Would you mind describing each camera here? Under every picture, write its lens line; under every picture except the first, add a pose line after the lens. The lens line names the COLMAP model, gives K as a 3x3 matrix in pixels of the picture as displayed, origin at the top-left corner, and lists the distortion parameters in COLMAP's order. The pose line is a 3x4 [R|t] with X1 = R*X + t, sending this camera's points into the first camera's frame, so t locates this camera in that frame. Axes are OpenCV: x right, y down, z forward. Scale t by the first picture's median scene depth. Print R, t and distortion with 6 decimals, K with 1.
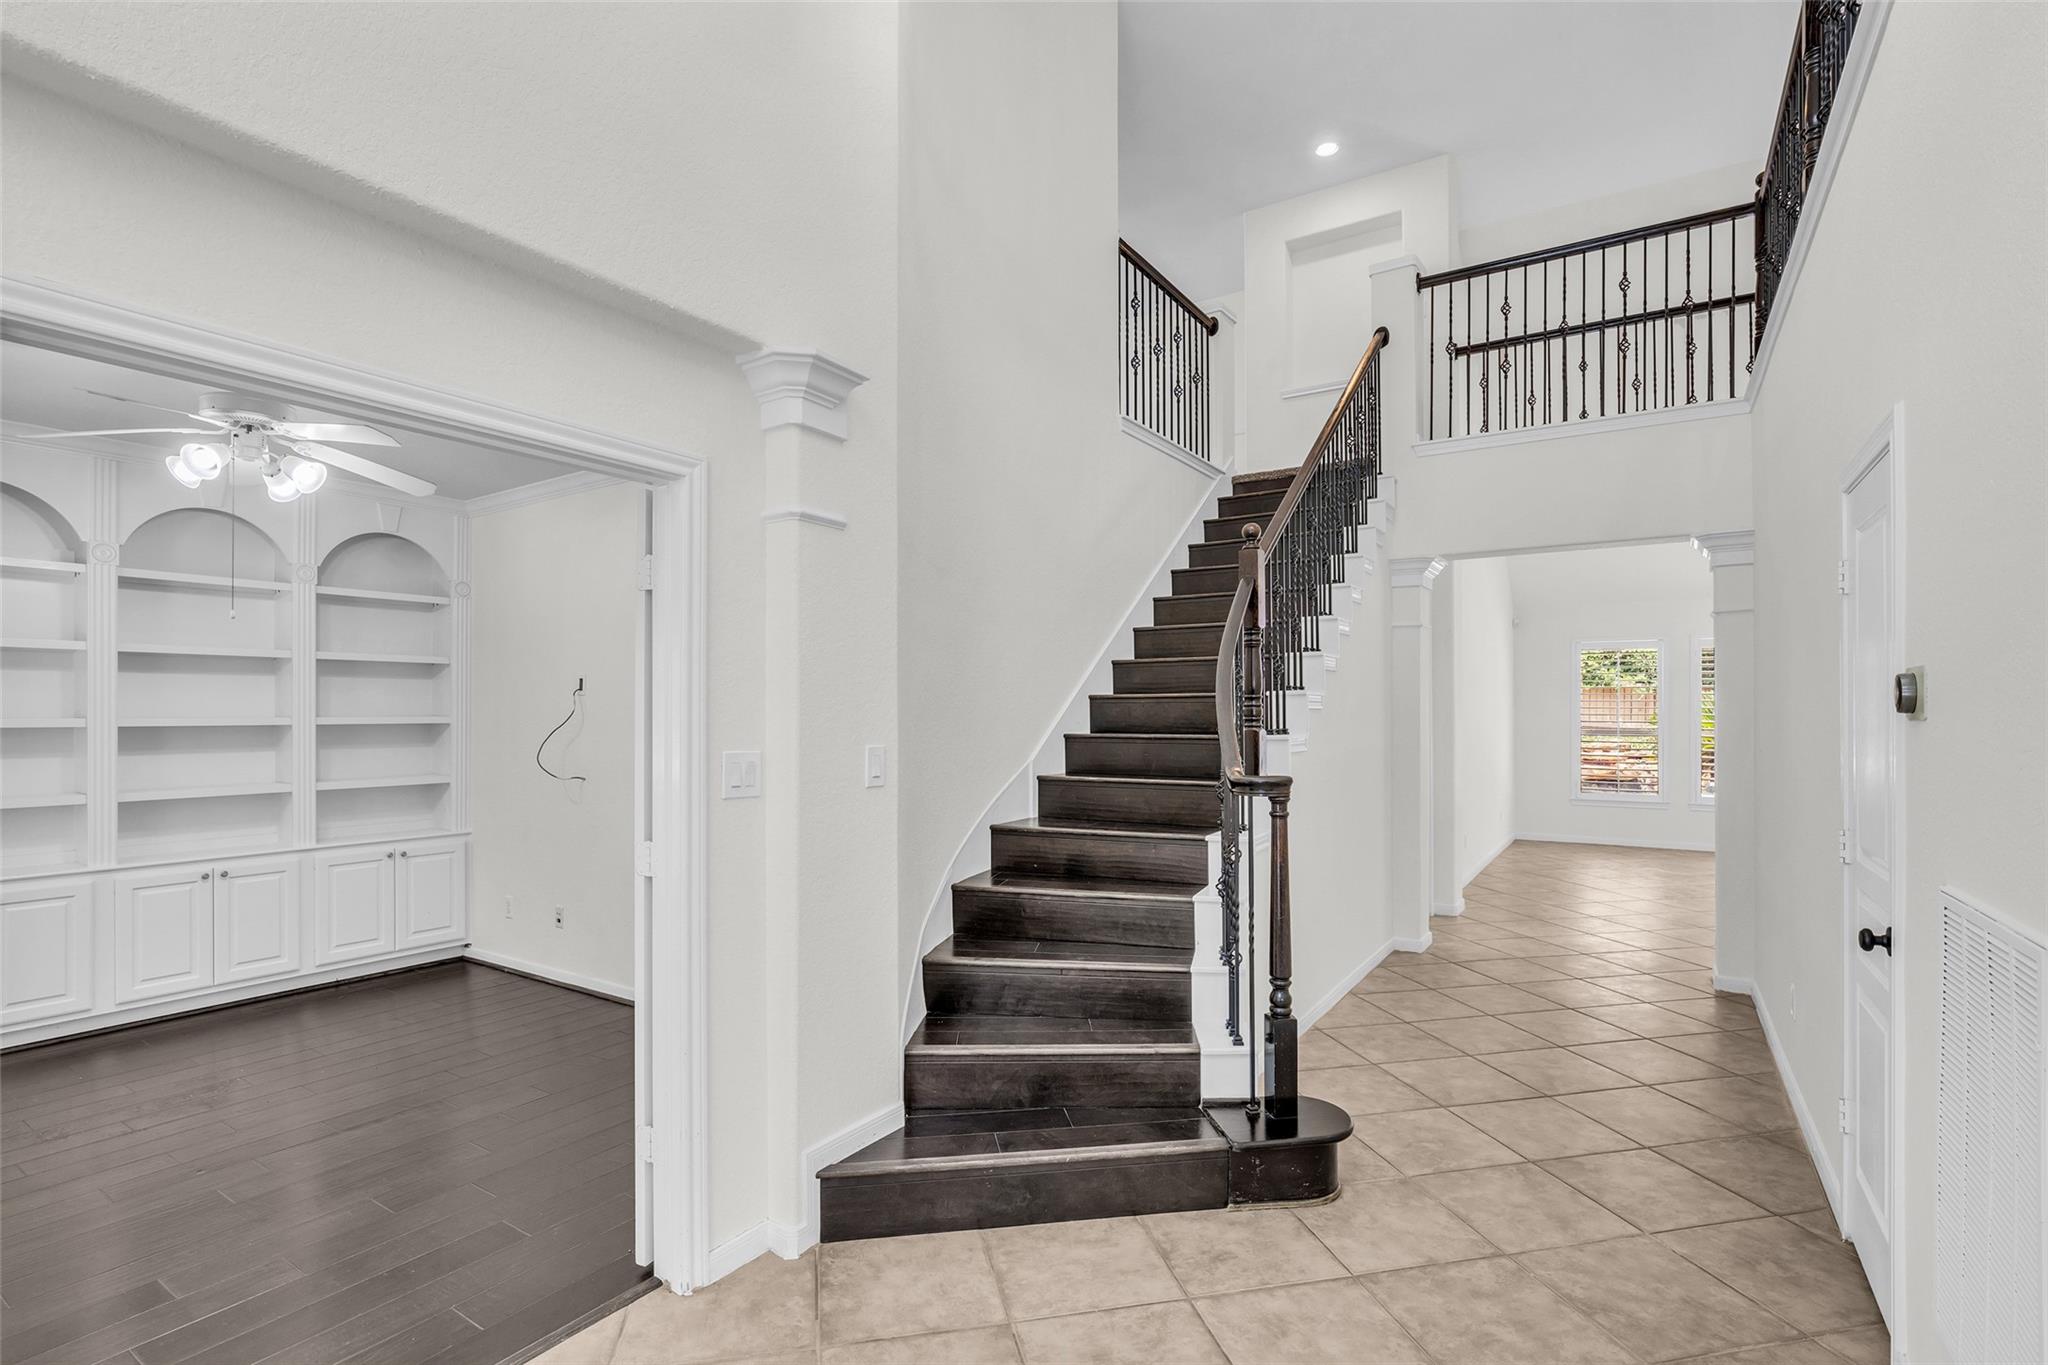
lens RADIAL K [[953.7, 0, 1016.7], [0, 953.7, 690.4], [0, 0, 1]] dist [-0.020444, 0.000044]
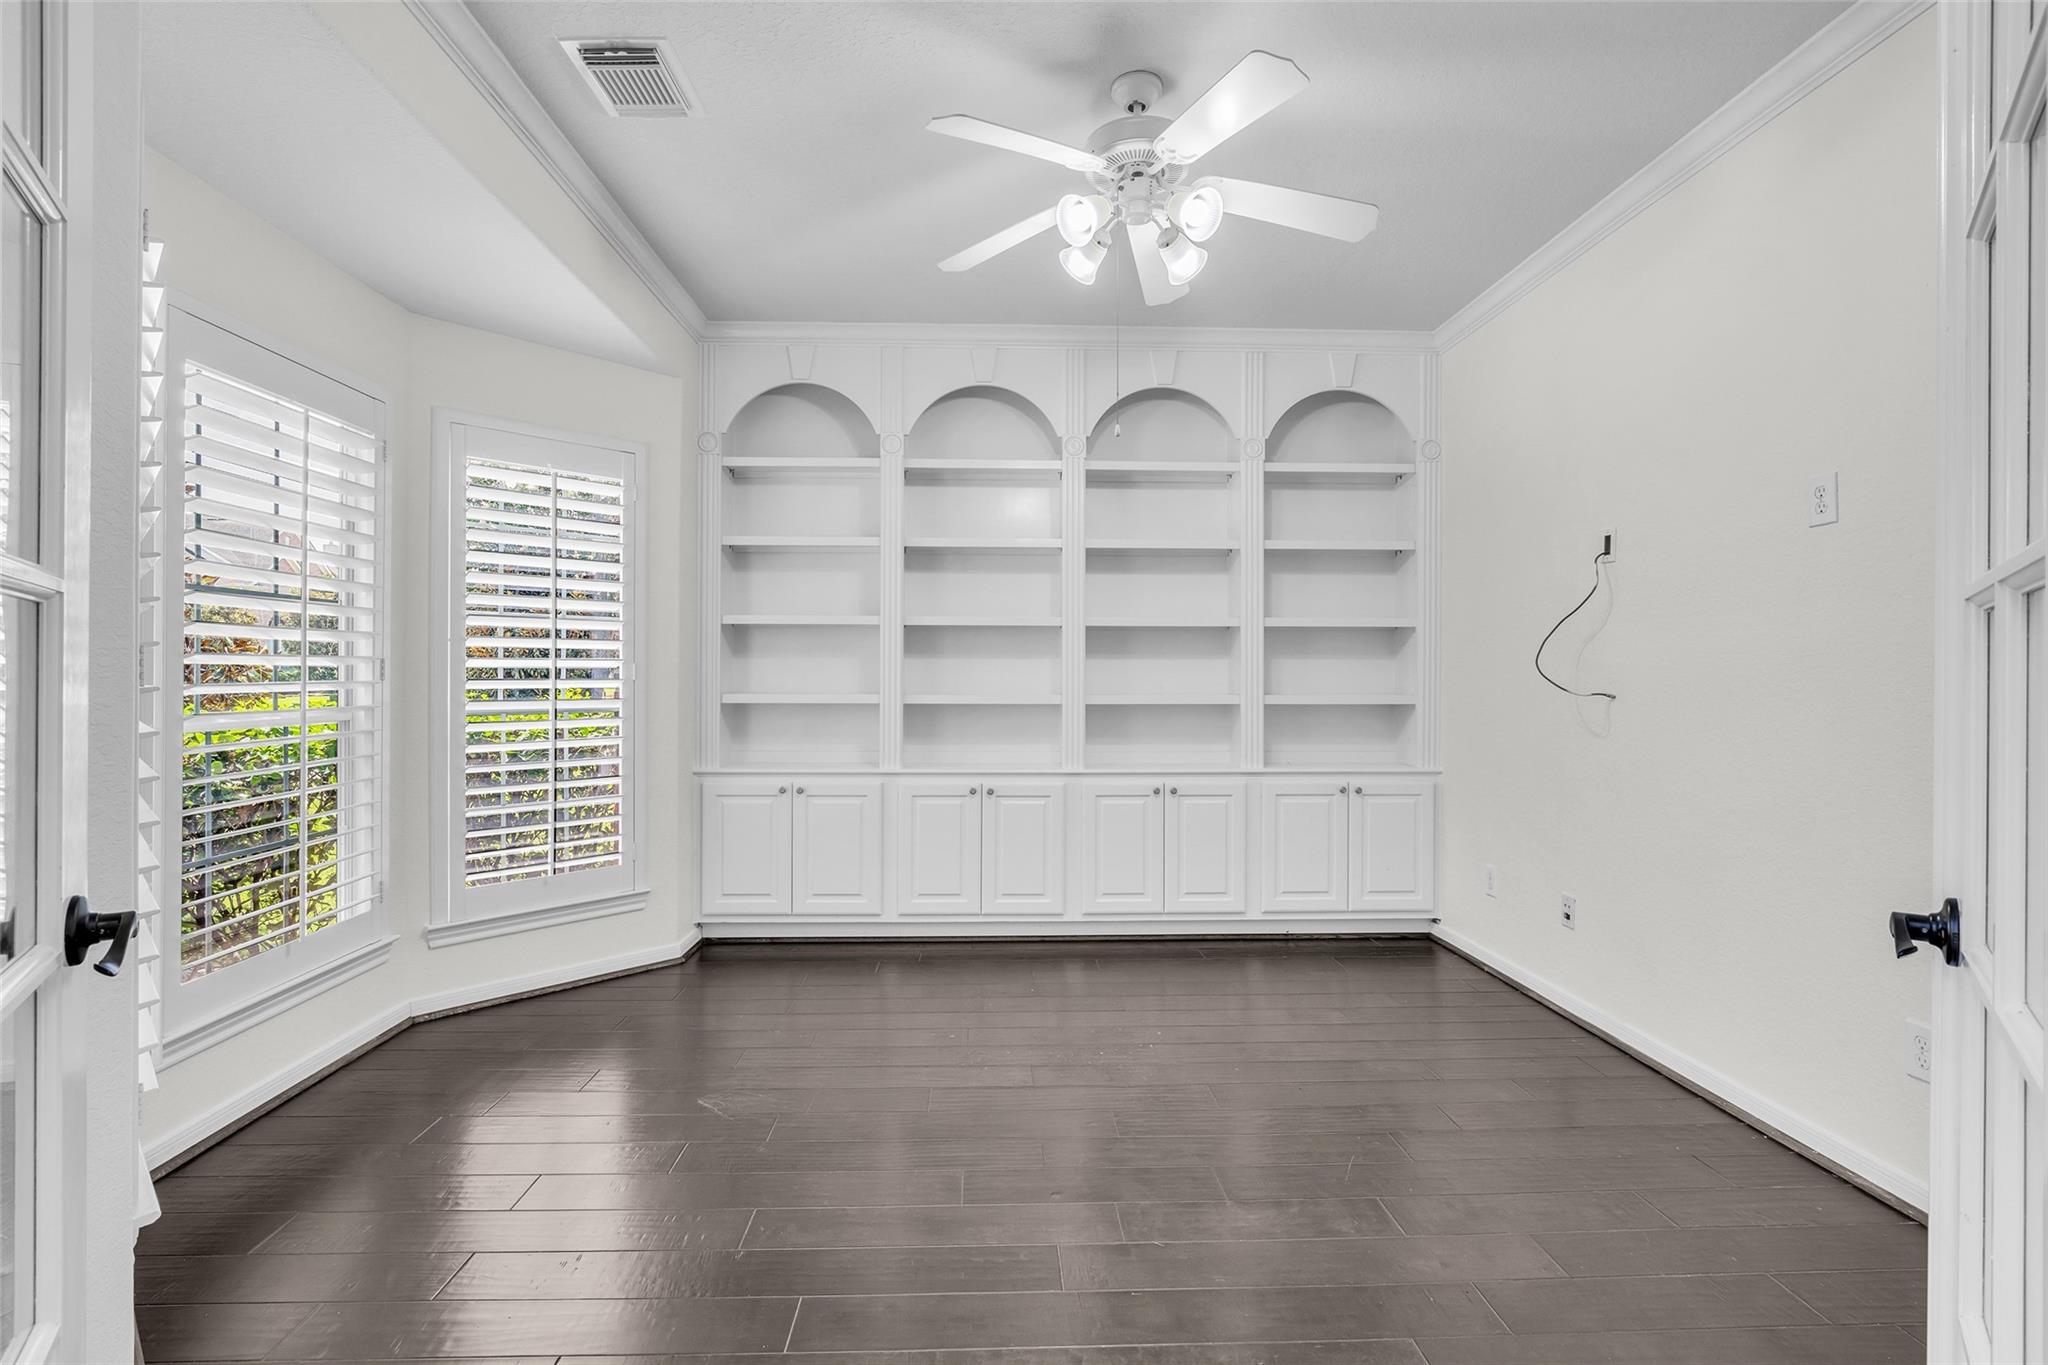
lens RADIAL K [[953.7, 0, 1016.7], [0, 953.7, 690.4], [0, 0, 1]] dist [-0.020444, 0.000044]
pose [[0.579418, 0.016698, -0.814860, -0.178866], [0.014920, 0.999405, 0.031089, 0.064147], [0.814894, -0.030171, 0.578824, 0.327851]]
